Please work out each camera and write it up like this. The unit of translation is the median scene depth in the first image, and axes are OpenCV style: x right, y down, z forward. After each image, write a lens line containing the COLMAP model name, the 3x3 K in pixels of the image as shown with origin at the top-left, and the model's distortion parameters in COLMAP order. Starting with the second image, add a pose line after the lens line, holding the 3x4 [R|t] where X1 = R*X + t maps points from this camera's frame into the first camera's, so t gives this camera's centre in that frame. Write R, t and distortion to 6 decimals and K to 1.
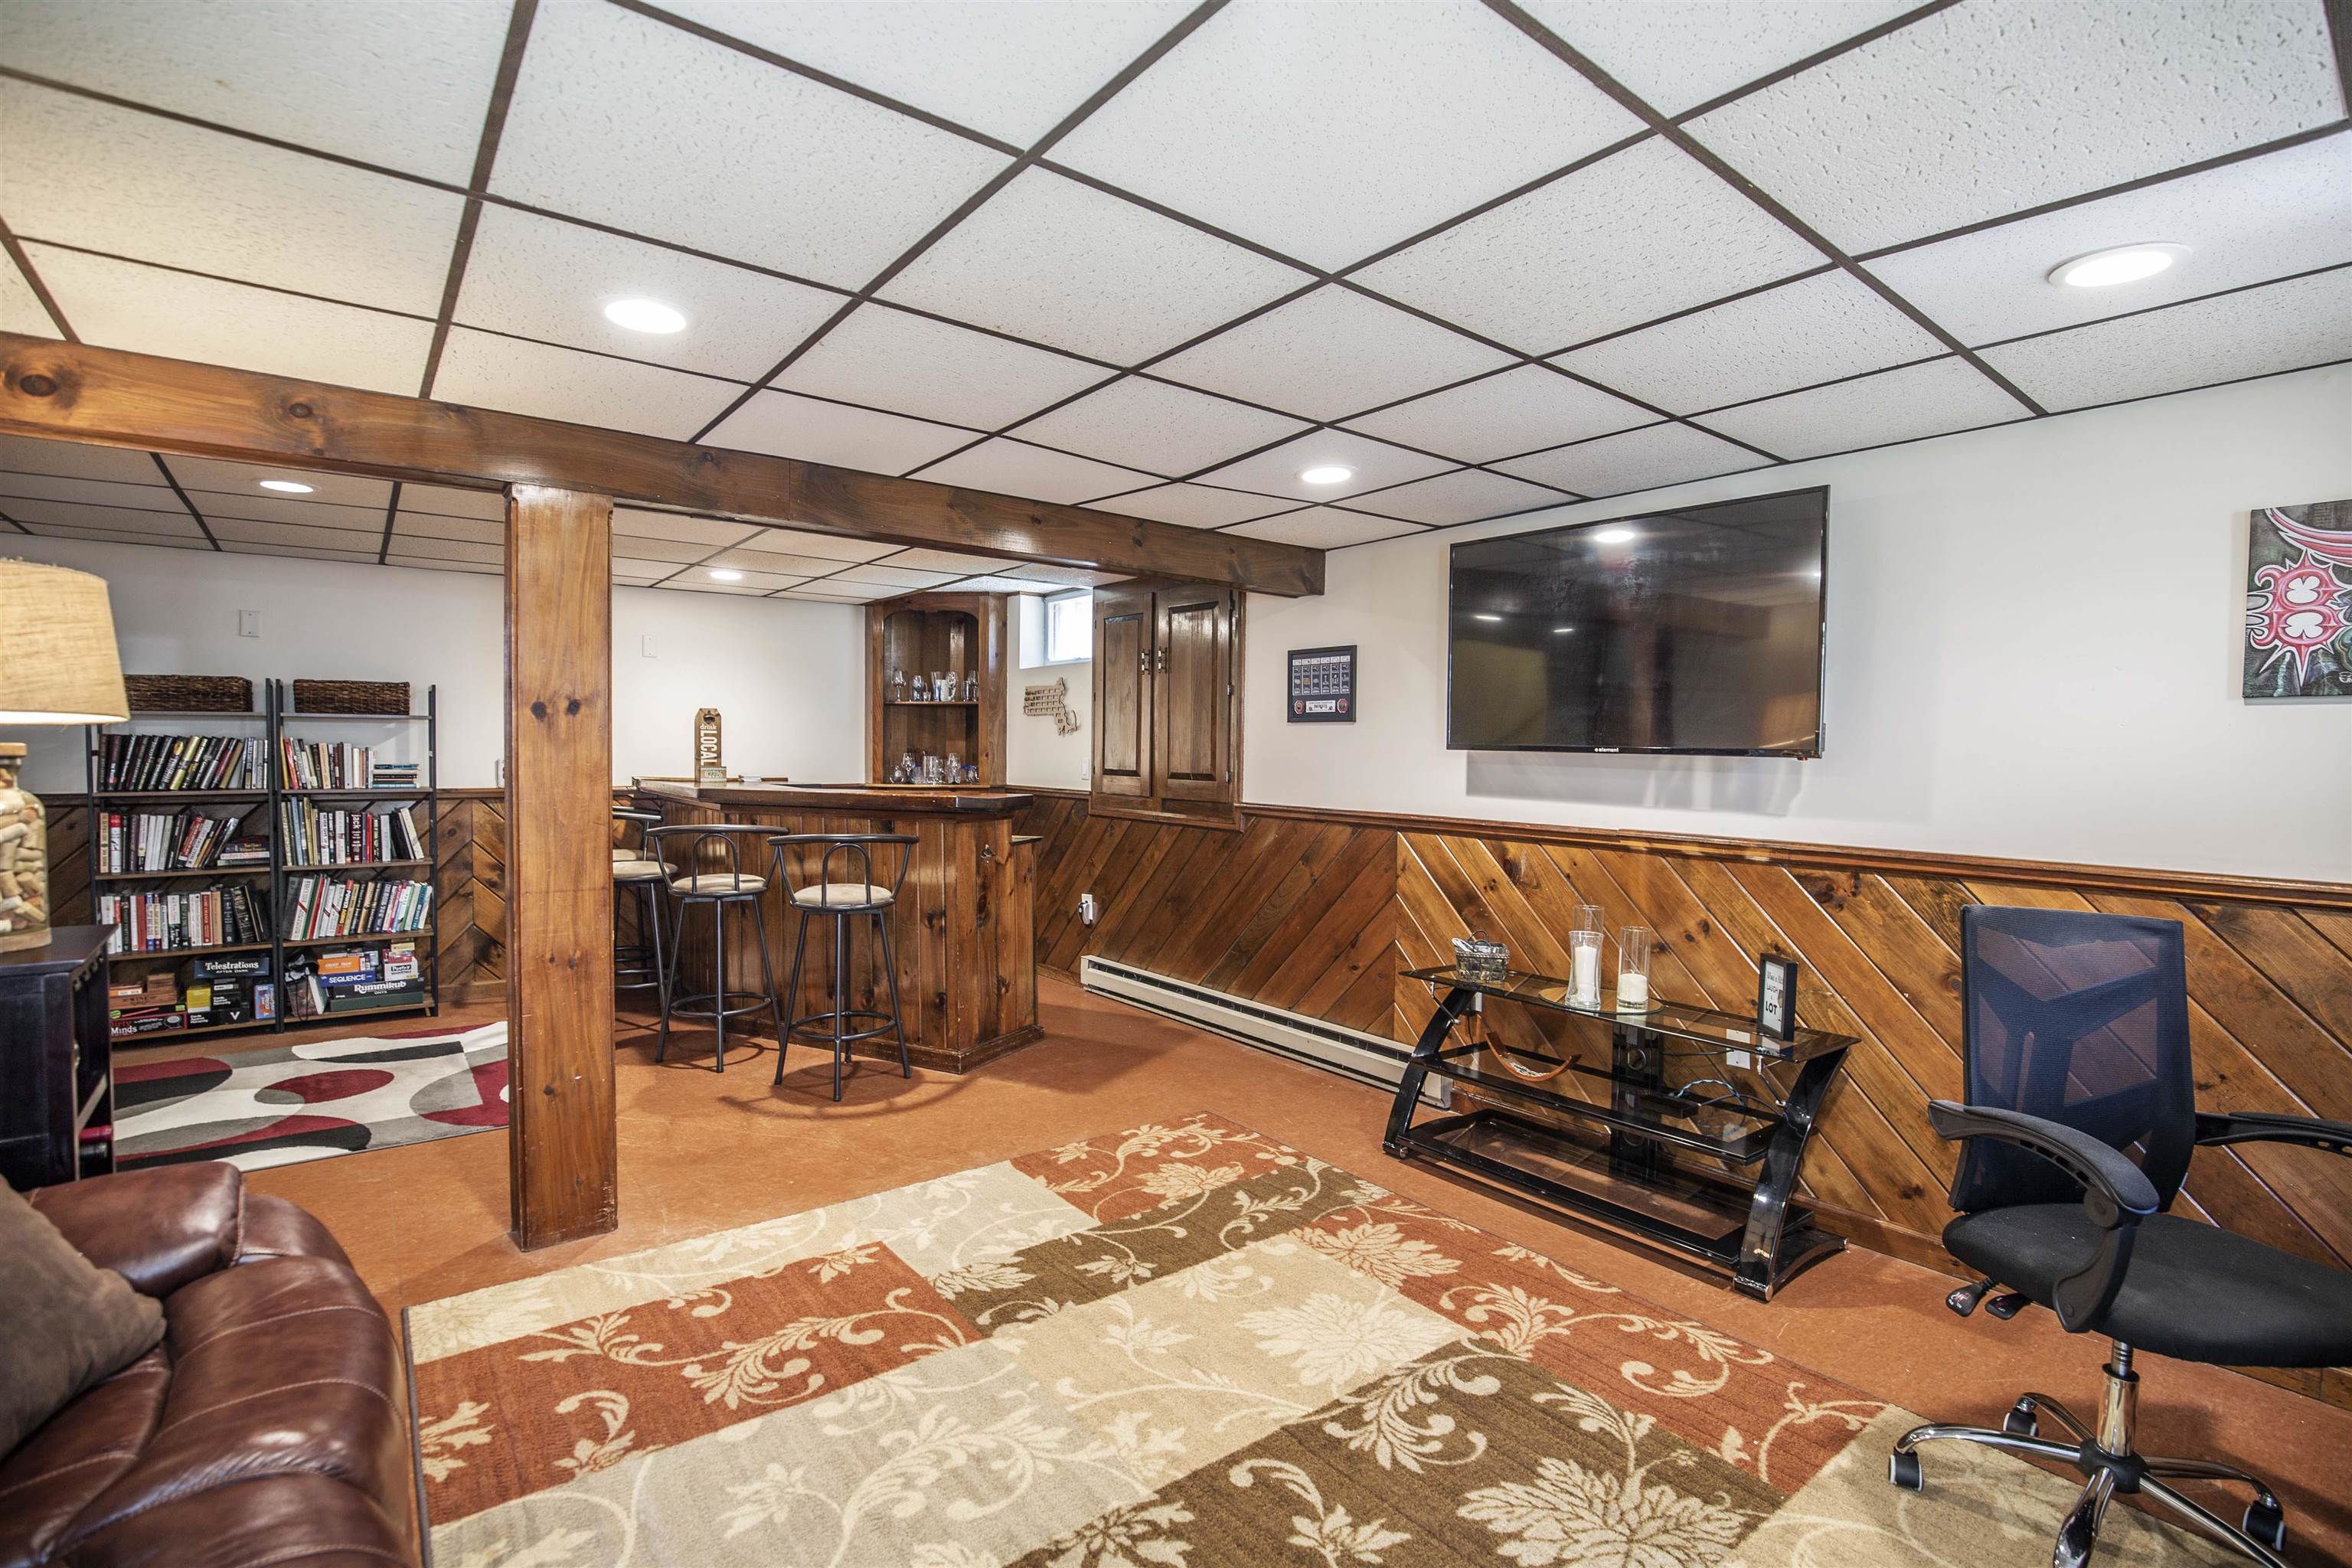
lens RADIAL K [[1088.1, 0, 1183.1], [0, 1088.1, 778.6], [0, 0, 1]] dist [-0.035294, 0.006899]
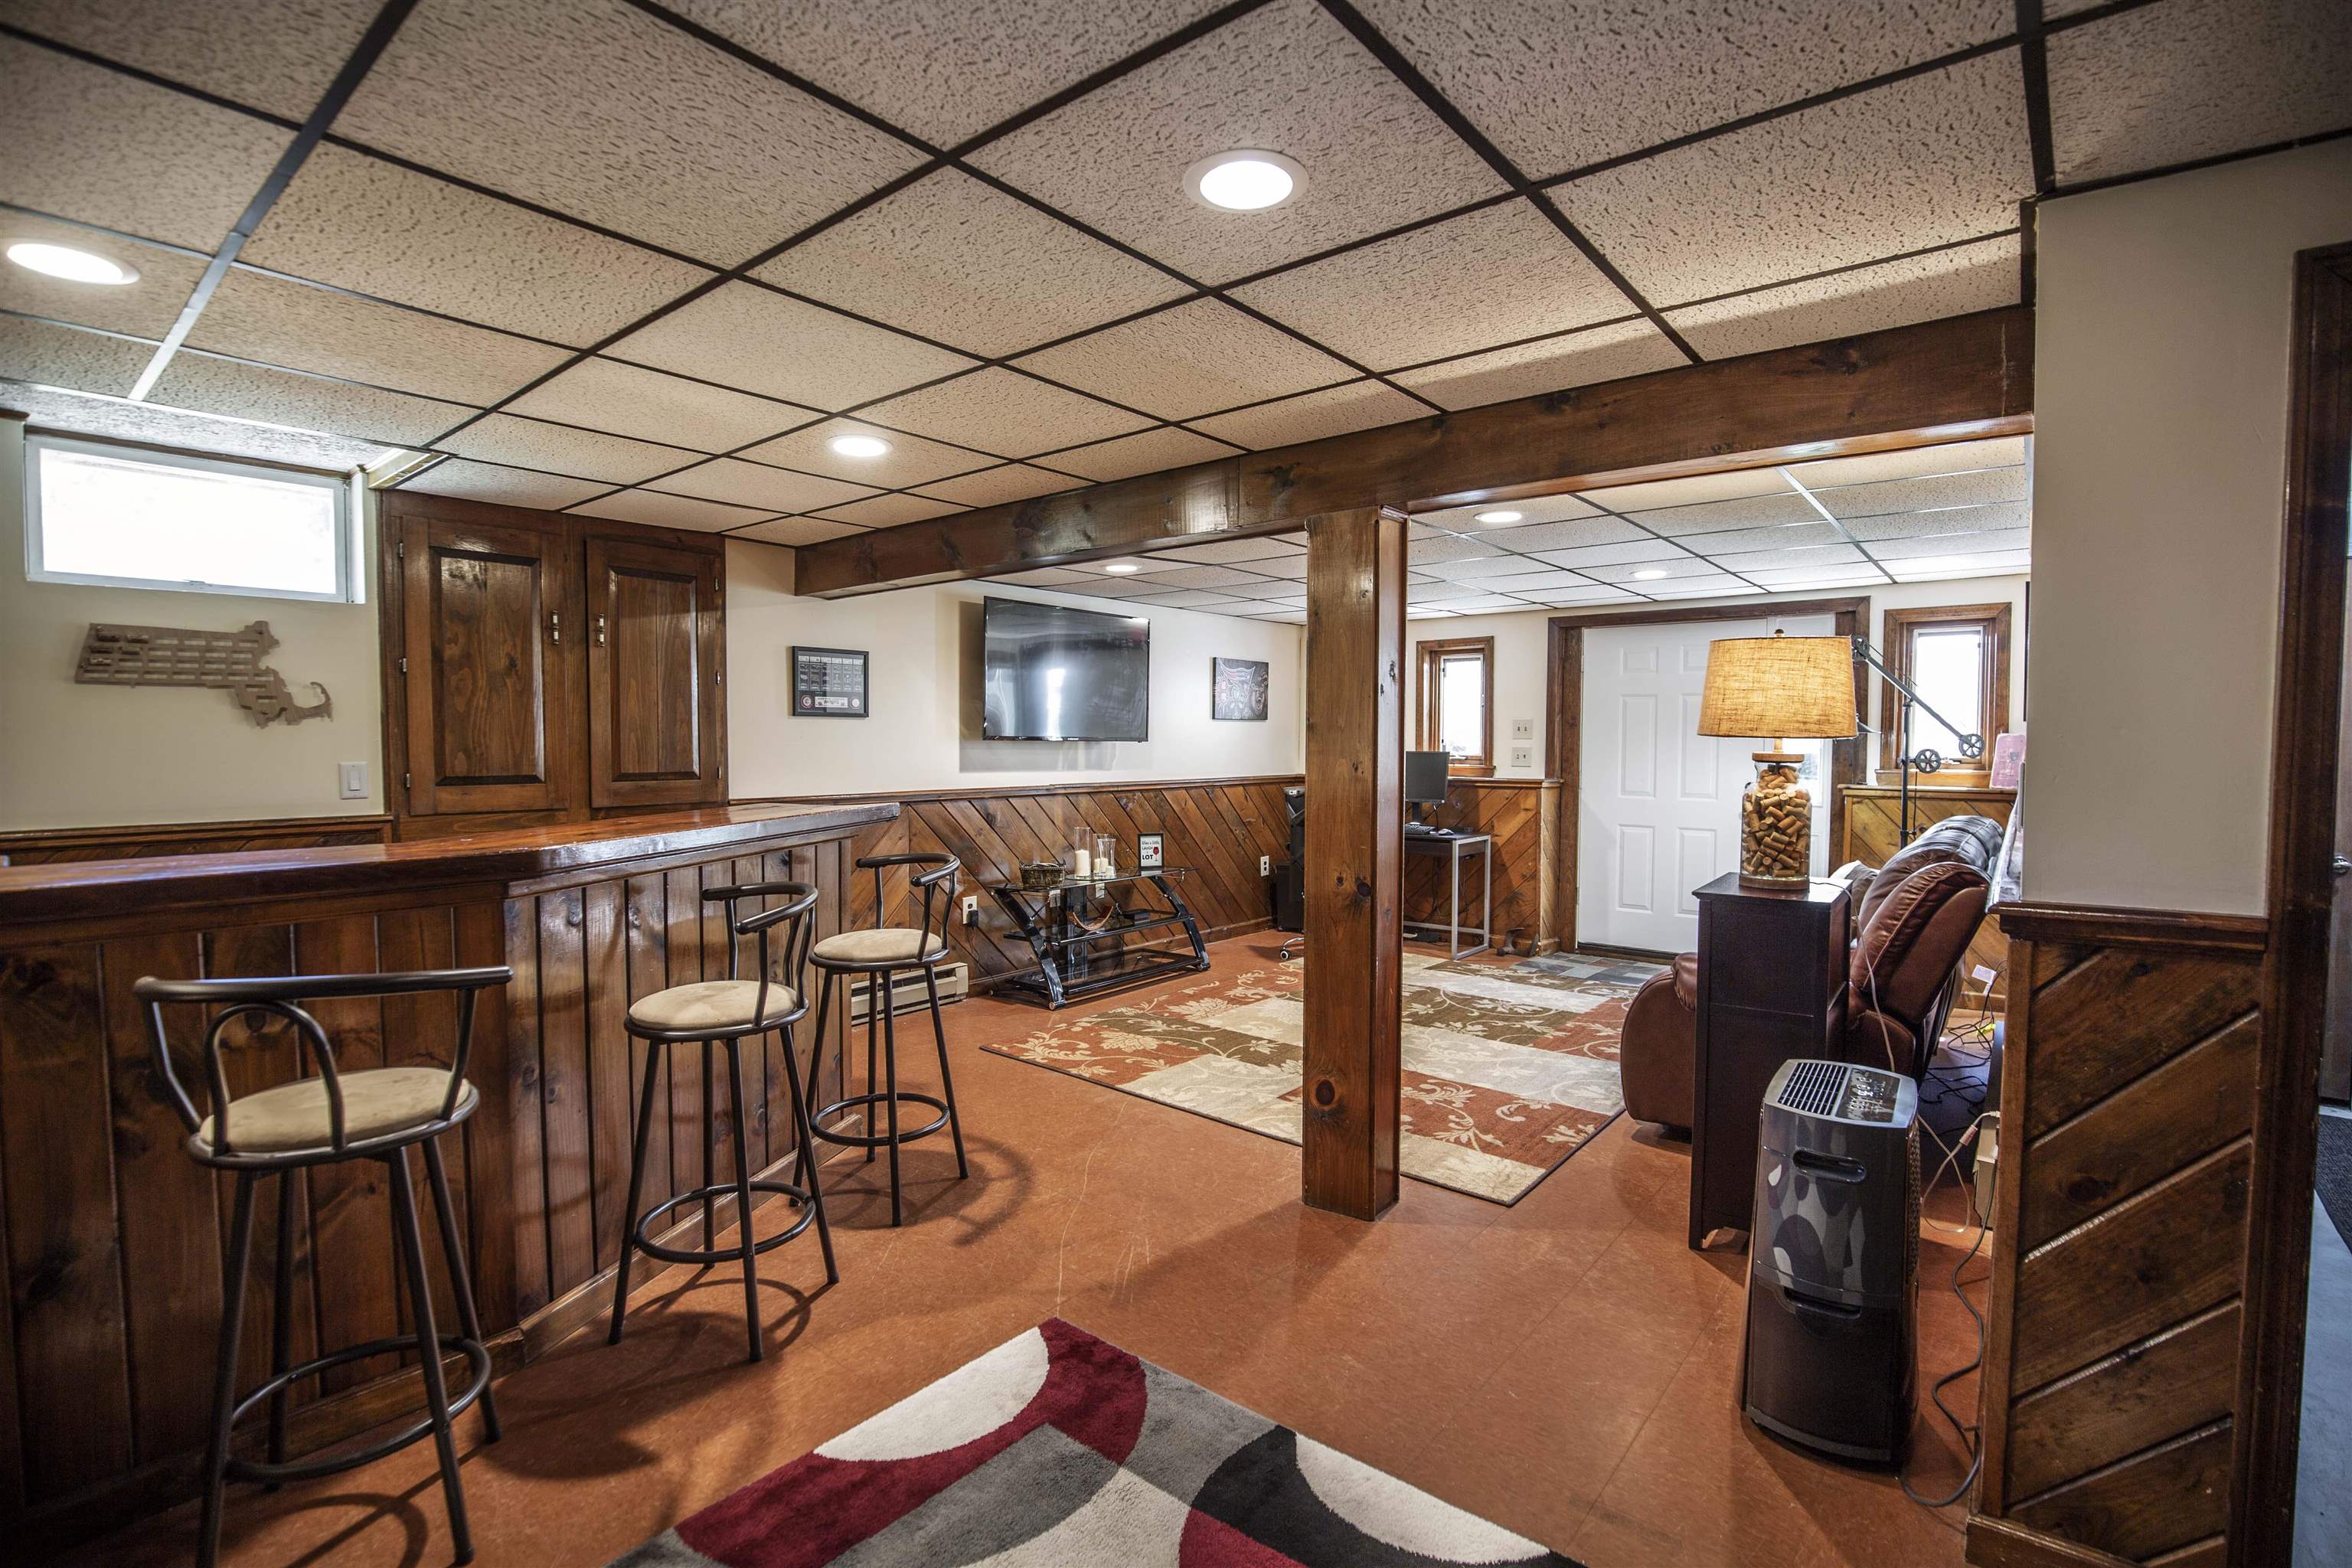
lens RADIAL K [[1088.1, 0, 1181.3], [0, 1088.1, 784.8], [0, 0, 1]] dist [-0.035294, 0.006899]
pose [[-0.216124, -0.055328, 0.974797, -1.336239], [0.027317, 0.997660, 0.062682, -0.055792], [-0.975984, 0.040175, -0.214106, 1.172839]]
